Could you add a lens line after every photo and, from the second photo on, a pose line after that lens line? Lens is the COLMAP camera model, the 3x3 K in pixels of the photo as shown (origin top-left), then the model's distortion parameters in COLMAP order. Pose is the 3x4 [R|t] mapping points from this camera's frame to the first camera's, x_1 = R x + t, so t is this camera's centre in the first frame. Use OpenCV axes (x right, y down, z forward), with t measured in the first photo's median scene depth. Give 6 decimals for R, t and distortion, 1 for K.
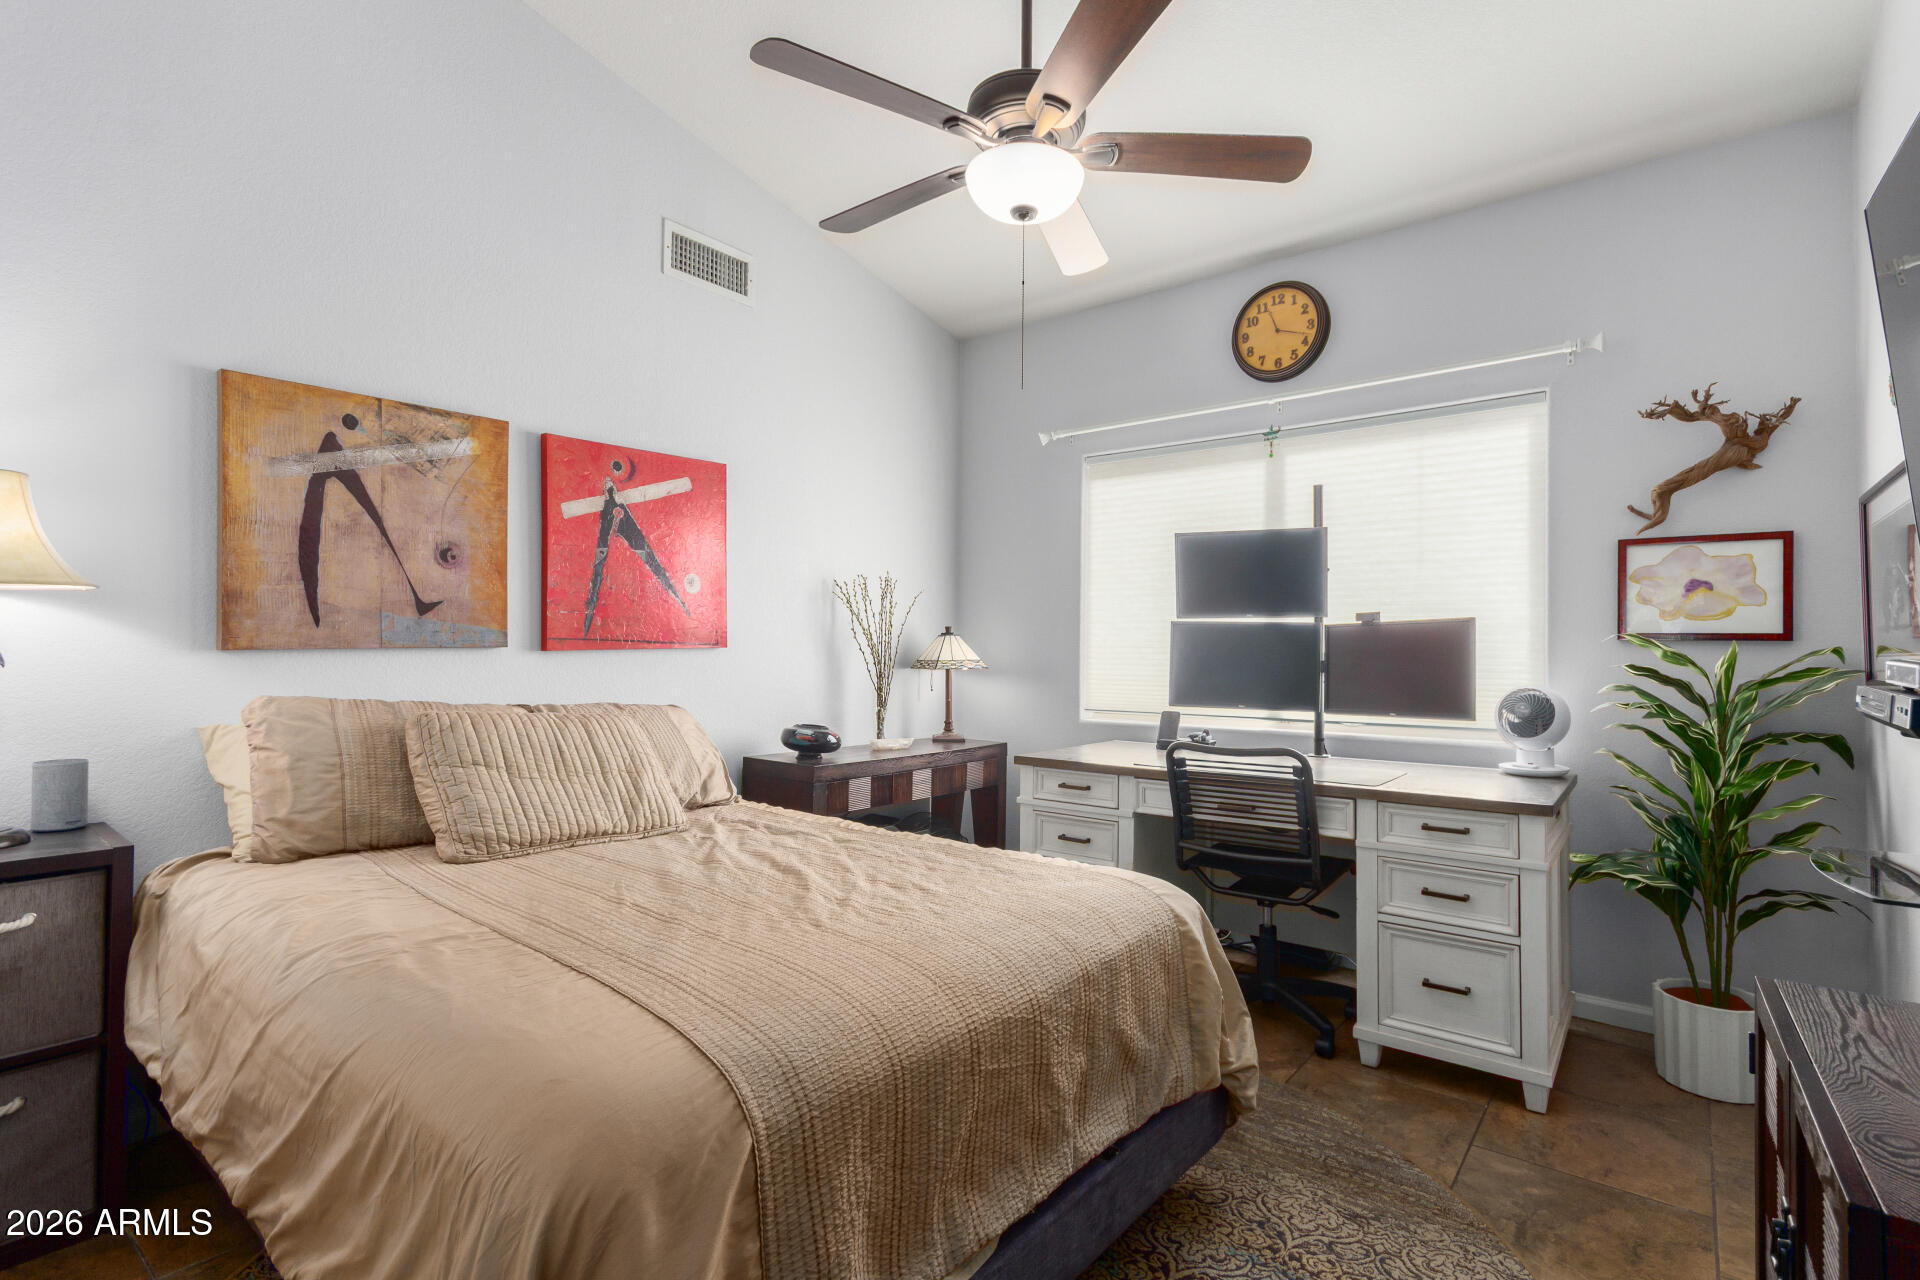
lens RADIAL K [[881.8, 0, 1023.7], [0, 881.8, 647.8], [0, 0, 1]] dist [0.005626, 0.000552]
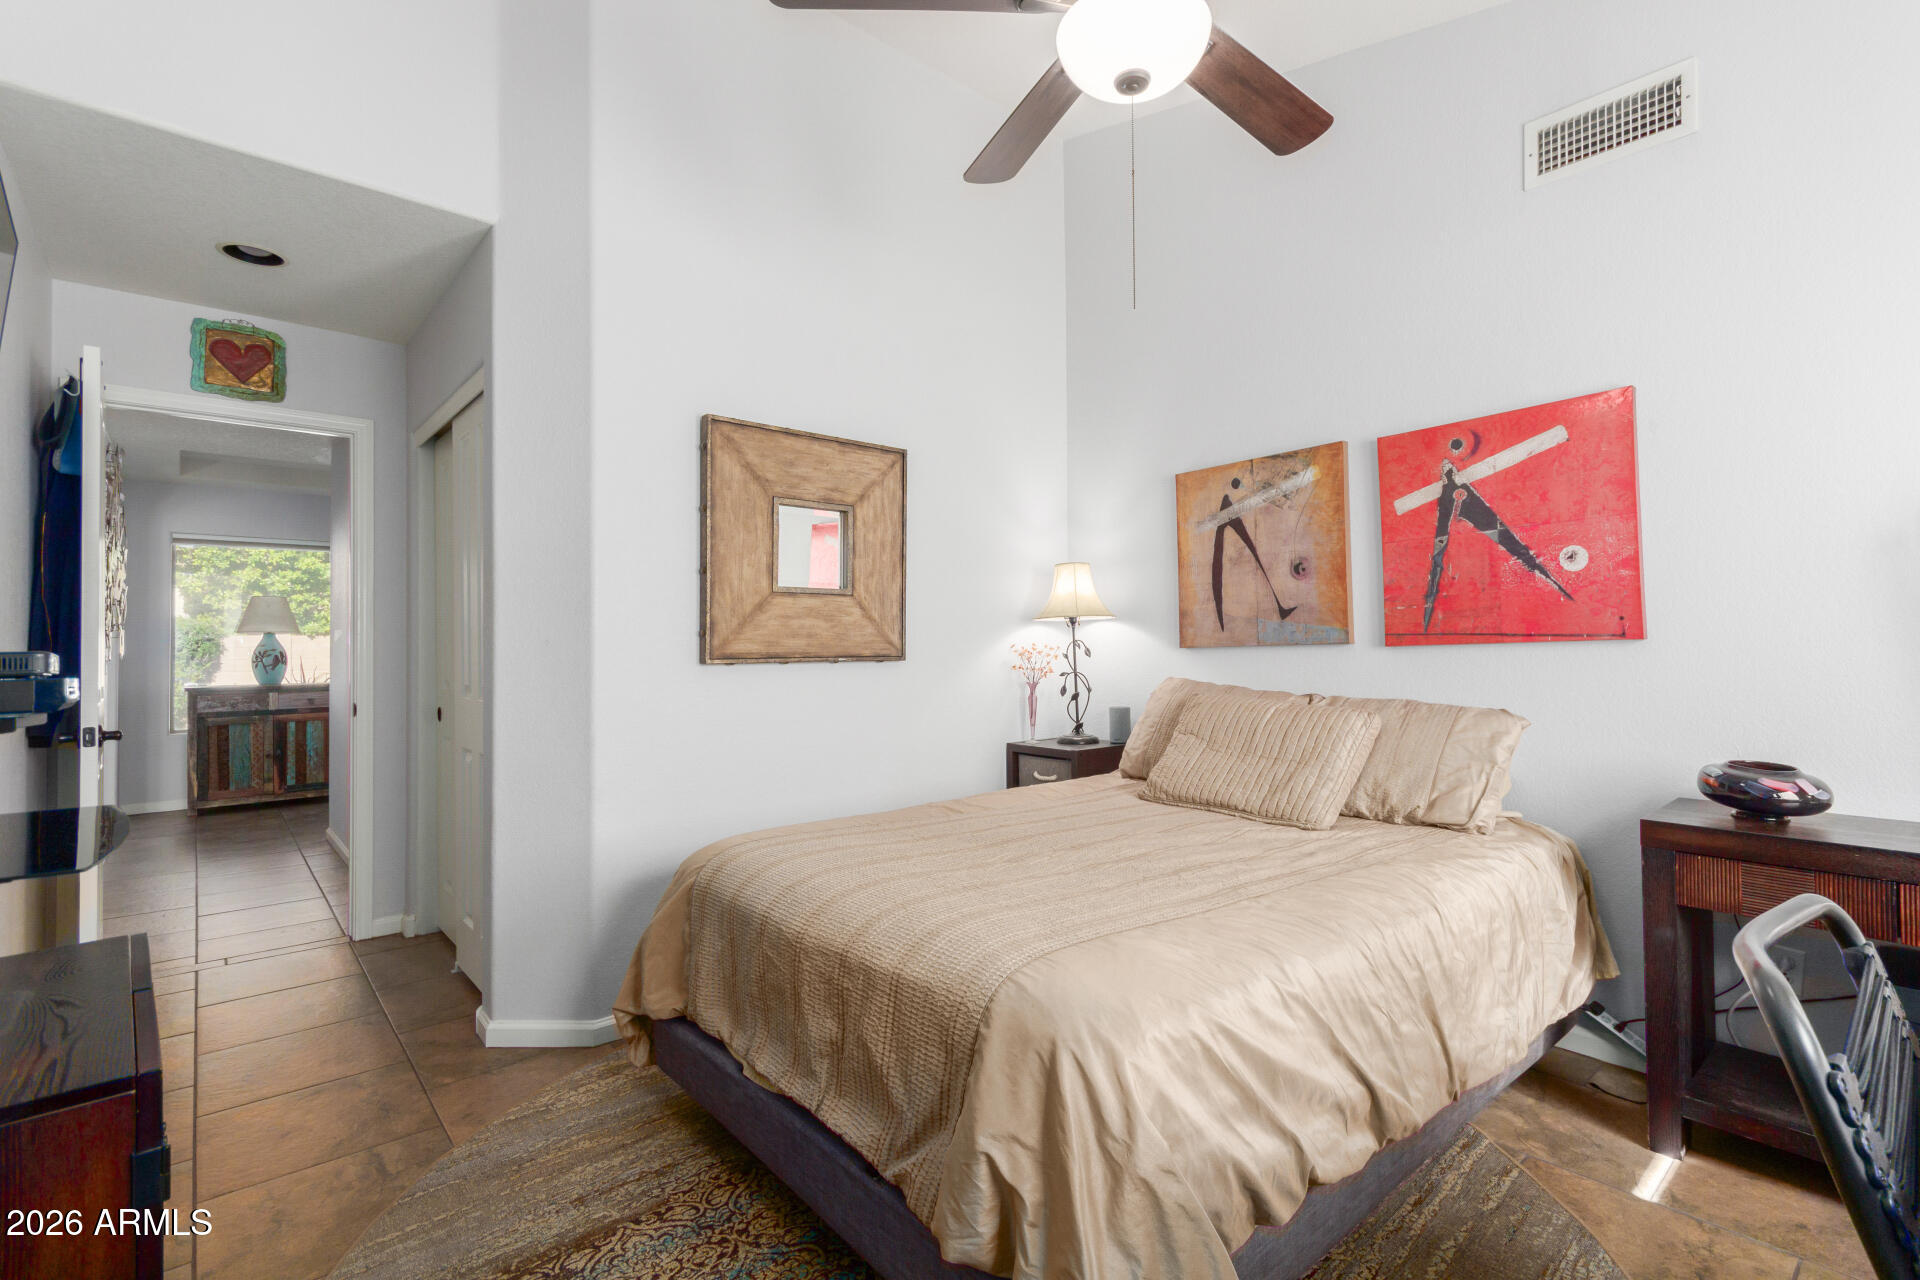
lens RADIAL K [[881.8, 0, 965.9], [0, 881.8, 641.0], [0, 0, 1]] dist [0.005626, 0.000552]
pose [[-0.199882, -0.012157, -0.979744, 0.632355], [0.012327, 0.999813, -0.014921, 0.007133], [0.979742, -0.015060, -0.199695, 0.798617]]
